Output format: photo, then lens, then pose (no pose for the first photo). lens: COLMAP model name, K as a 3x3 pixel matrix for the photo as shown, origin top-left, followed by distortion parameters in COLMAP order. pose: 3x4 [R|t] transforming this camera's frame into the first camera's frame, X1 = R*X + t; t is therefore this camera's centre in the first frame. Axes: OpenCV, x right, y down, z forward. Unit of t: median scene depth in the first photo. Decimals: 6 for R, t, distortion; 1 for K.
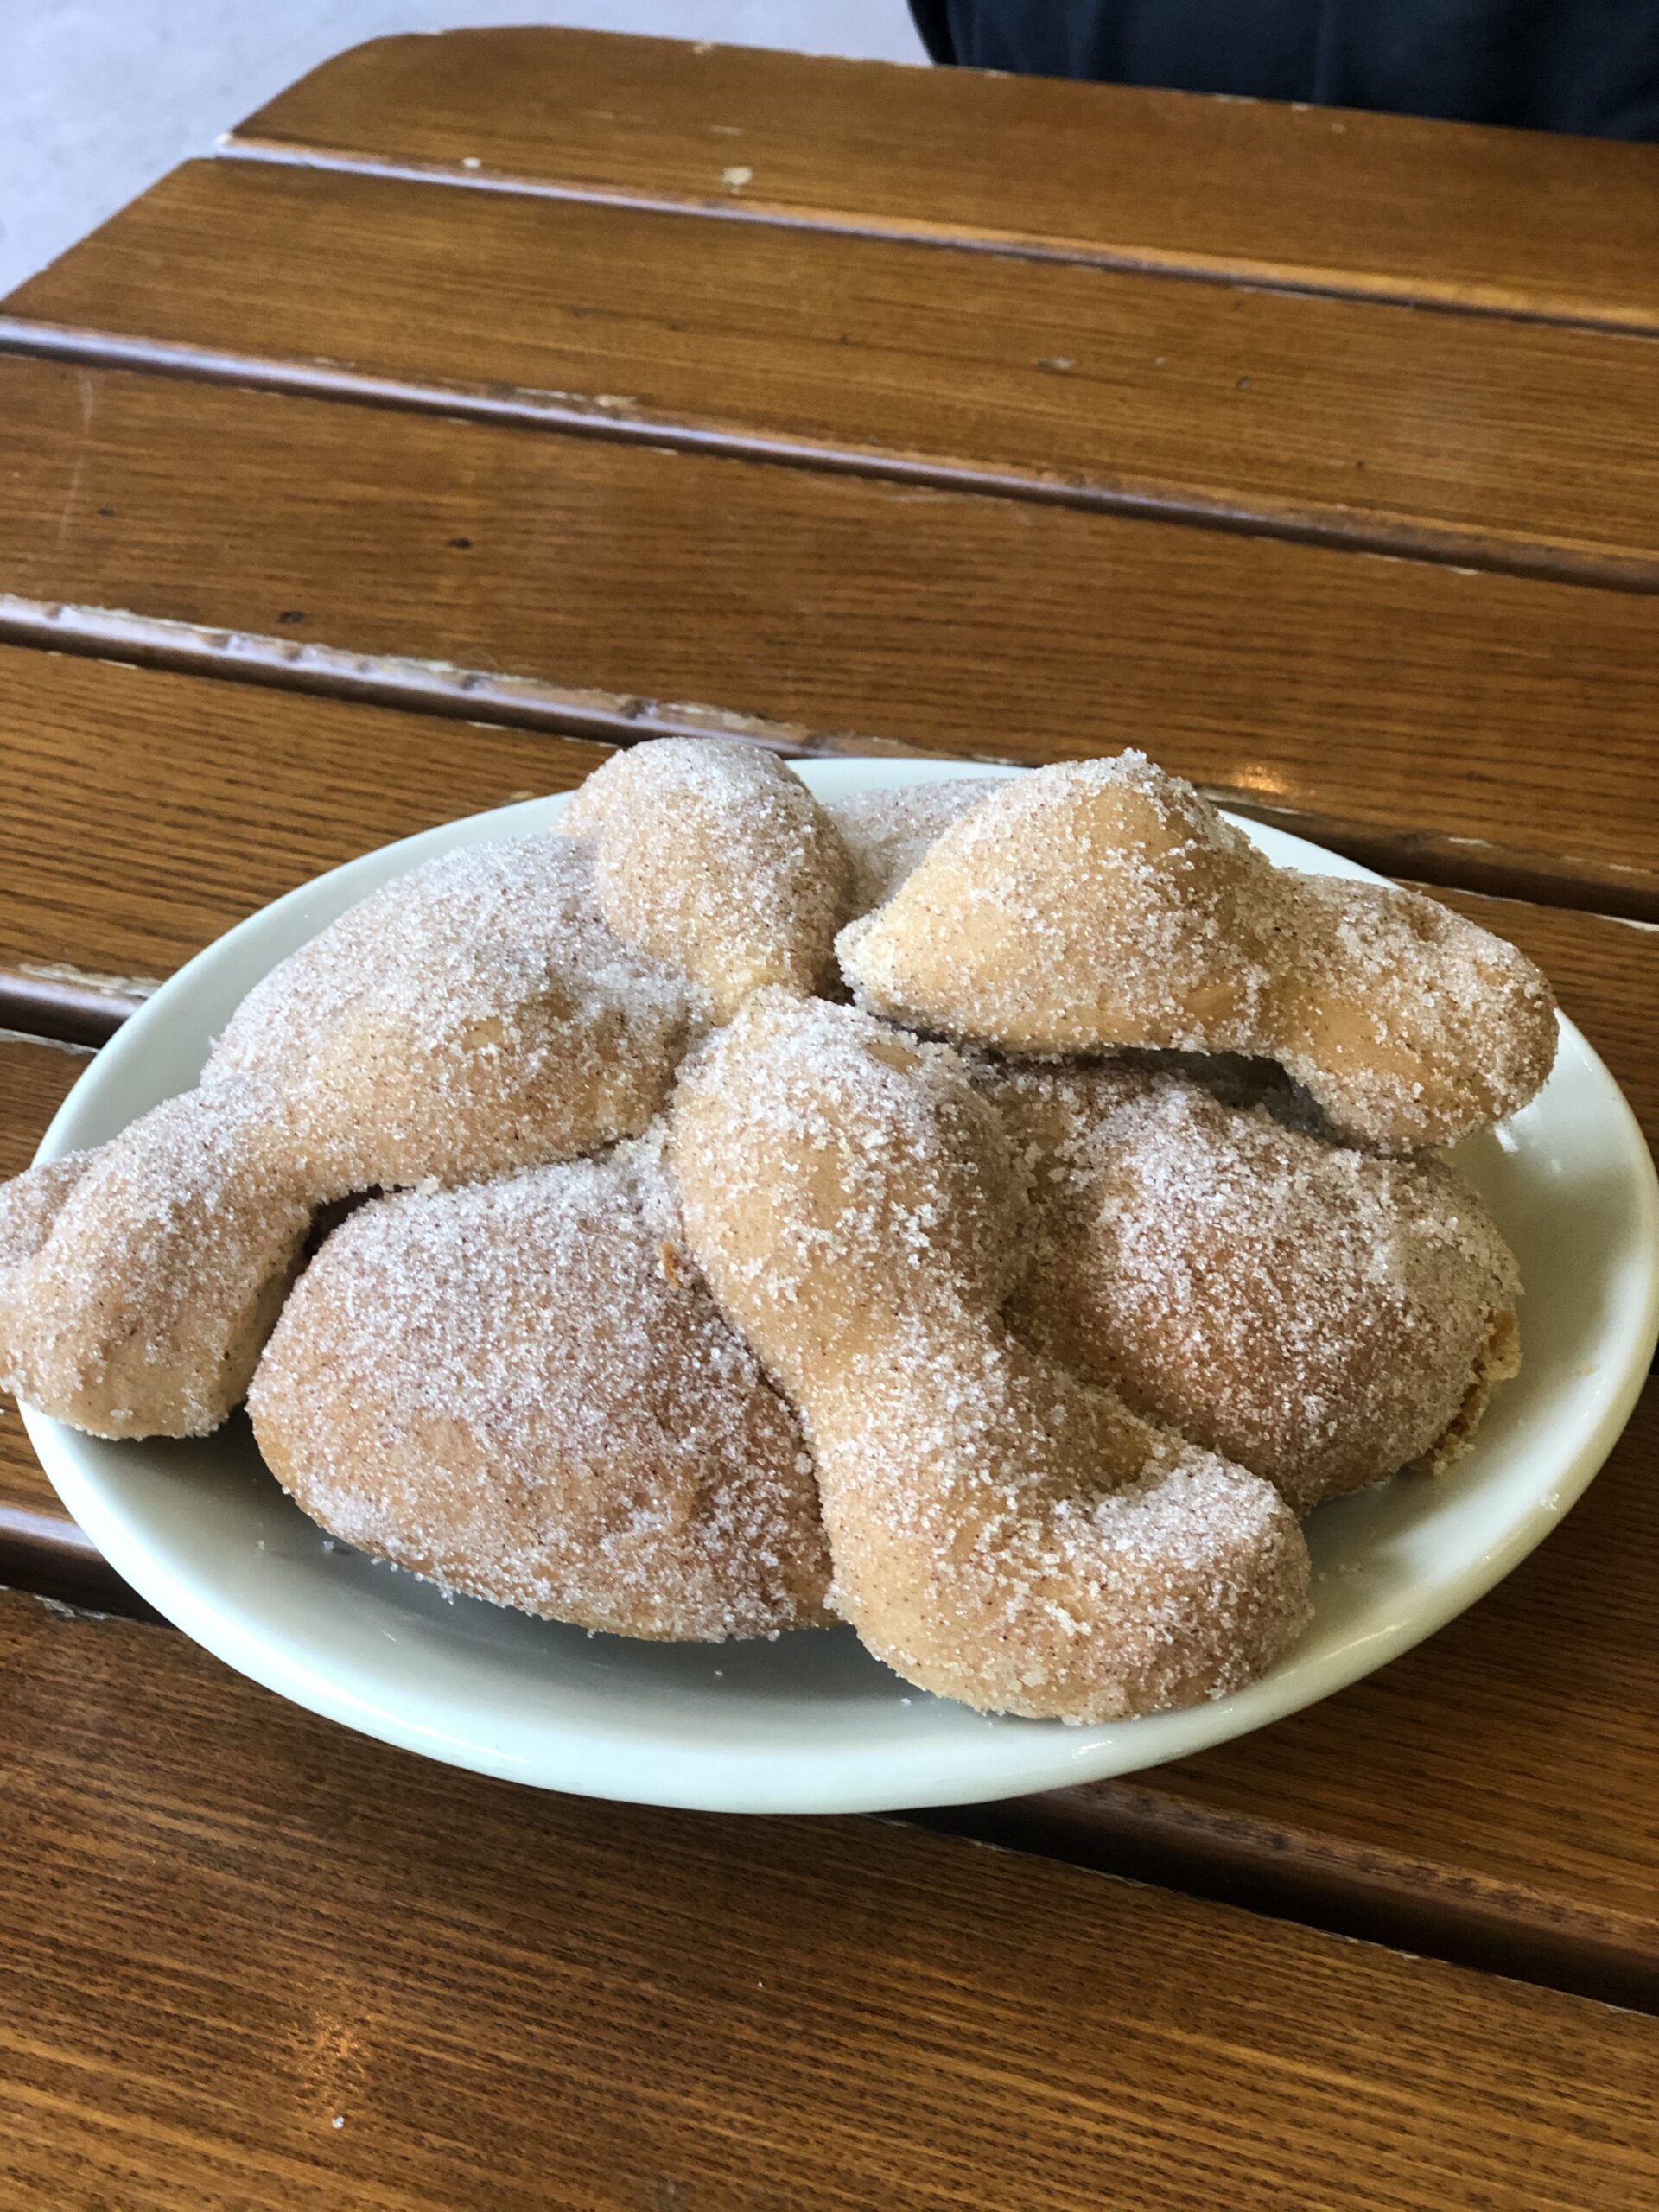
lens RADIAL K [[3706.1, 0, 830.4], [0, 3706.1, 1105.2], [0, 0, 1]] dist [-0.029991, 0.000000]
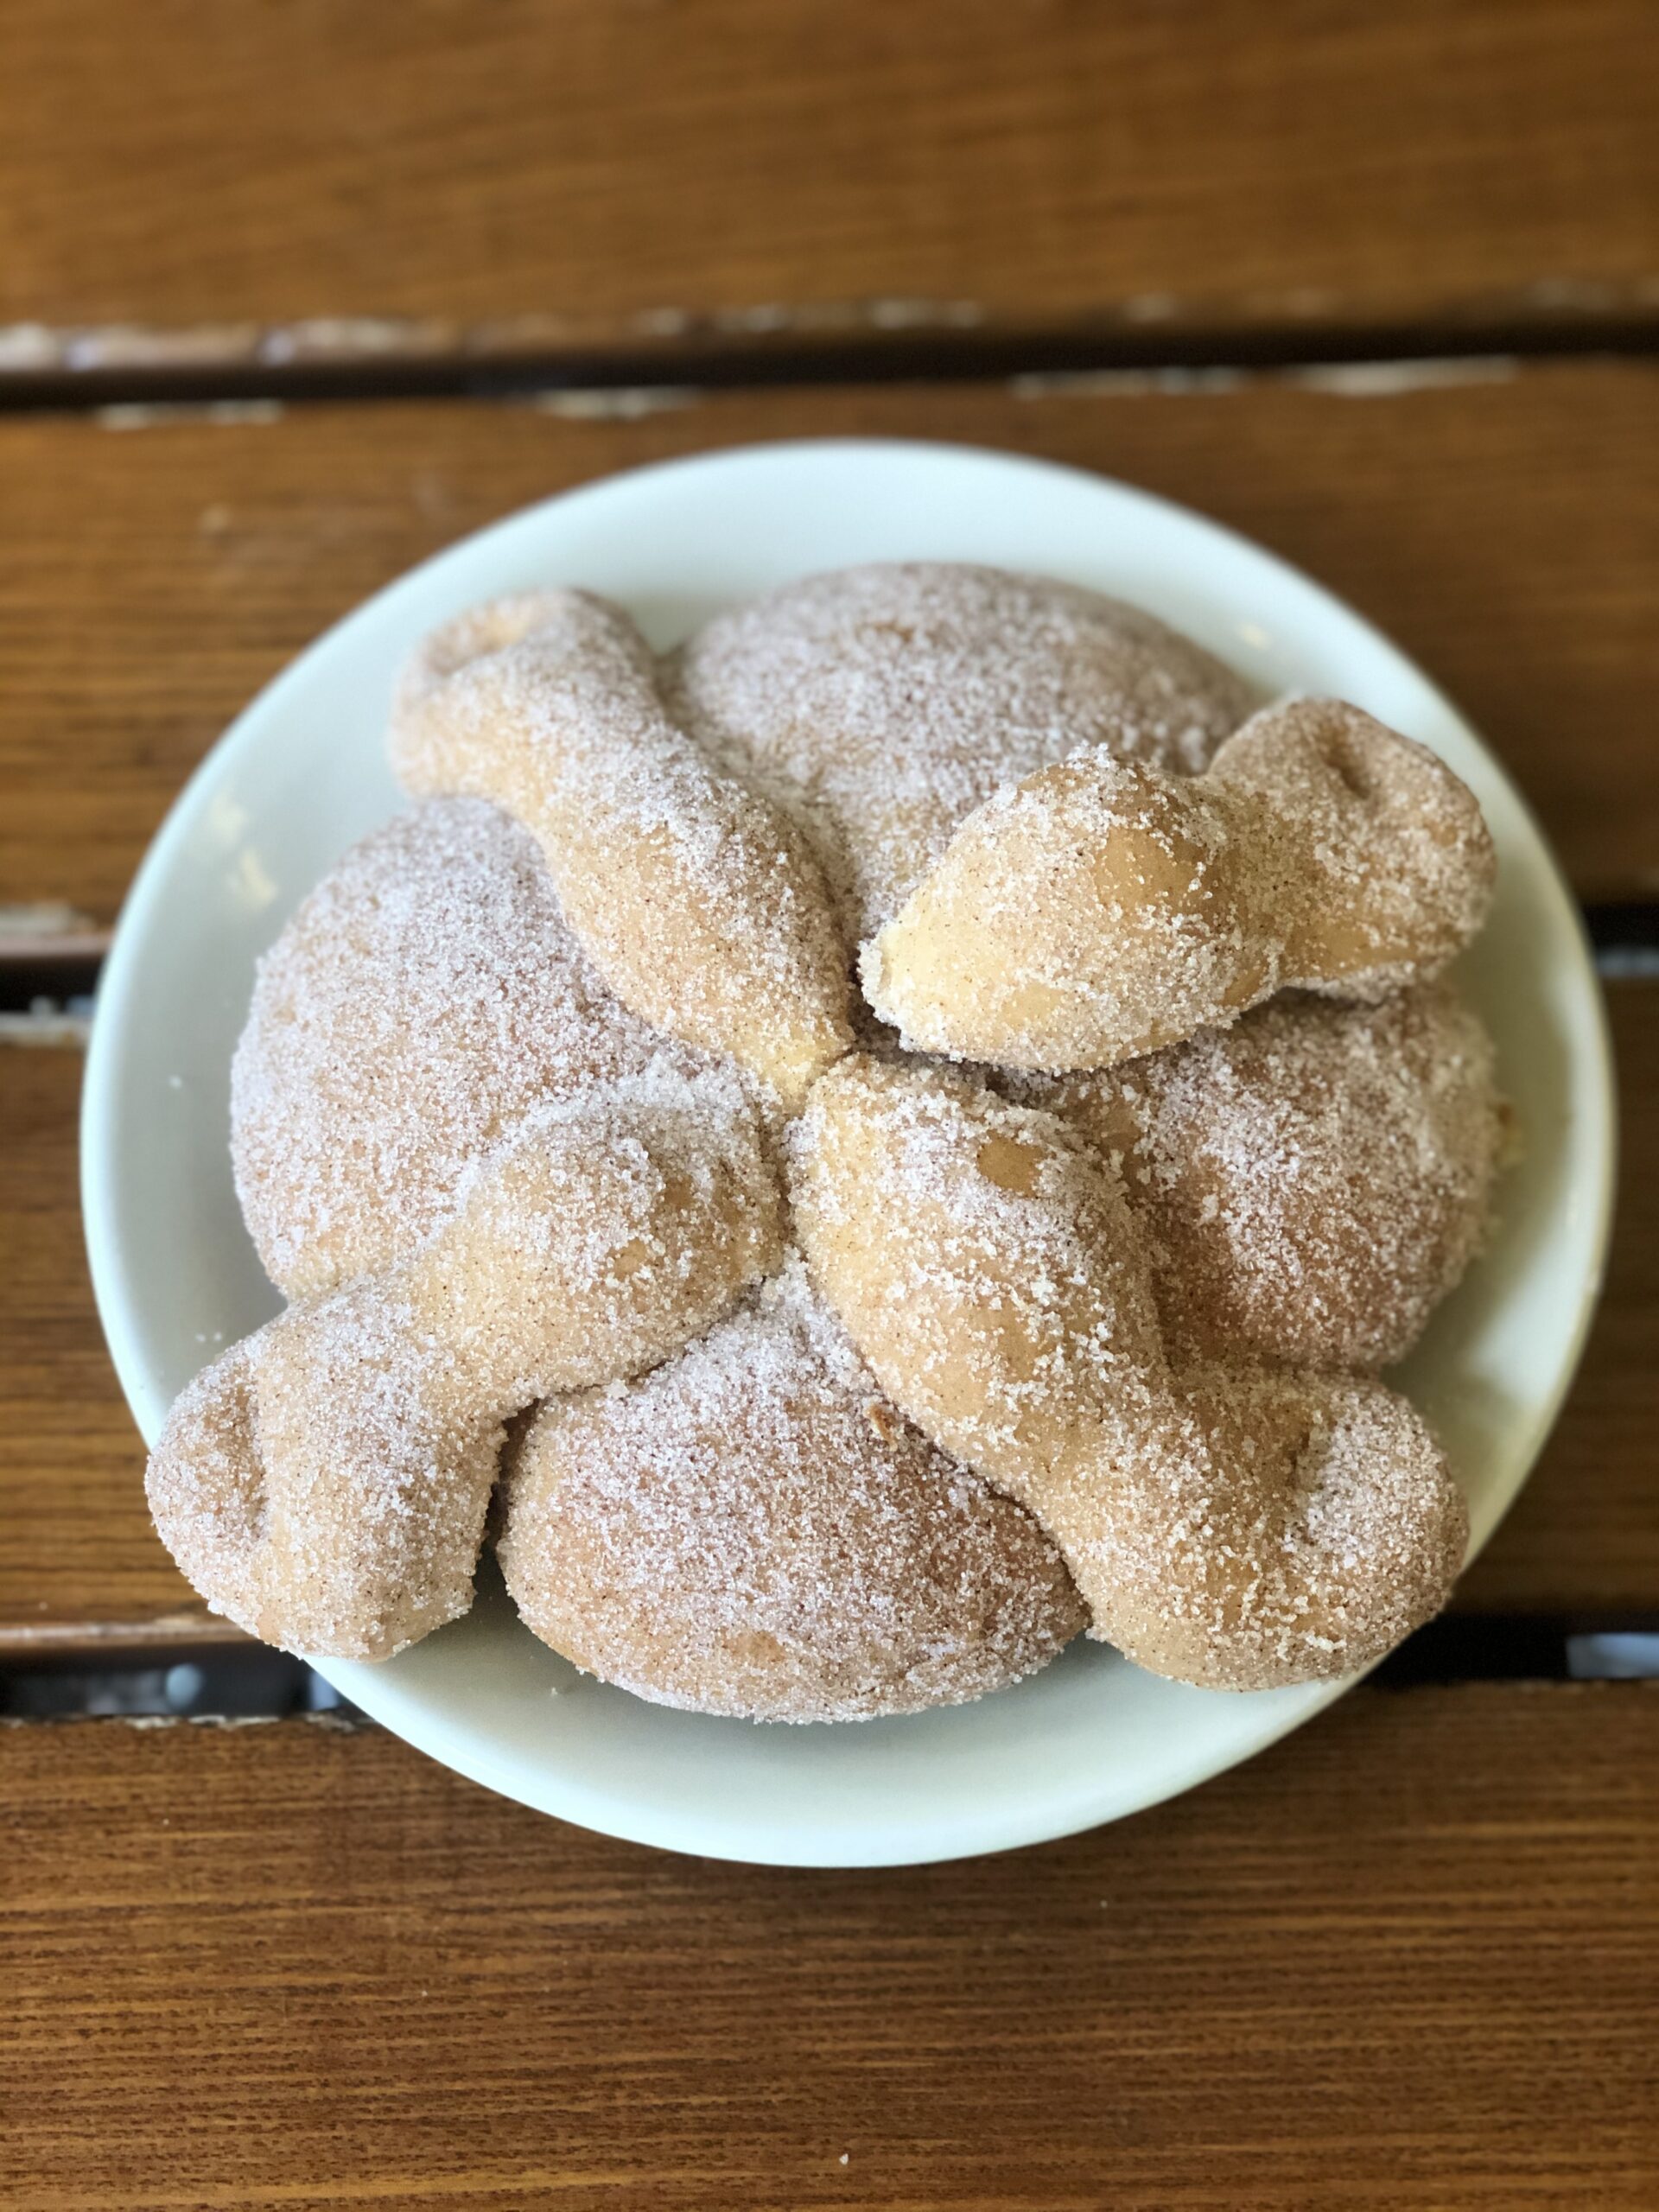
lens RADIAL K [[3706.1, 0, 828.6], [0, 3706.1, 1104.7], [0, 0, 1]] dist [-0.029991, 0.000000]
pose [[0.928488, -0.337559, 0.154805, -0.198647], [0.214240, 0.827382, 0.519173, -0.619110], [-0.303334, -0.448880, 0.840533, 0.117124]]
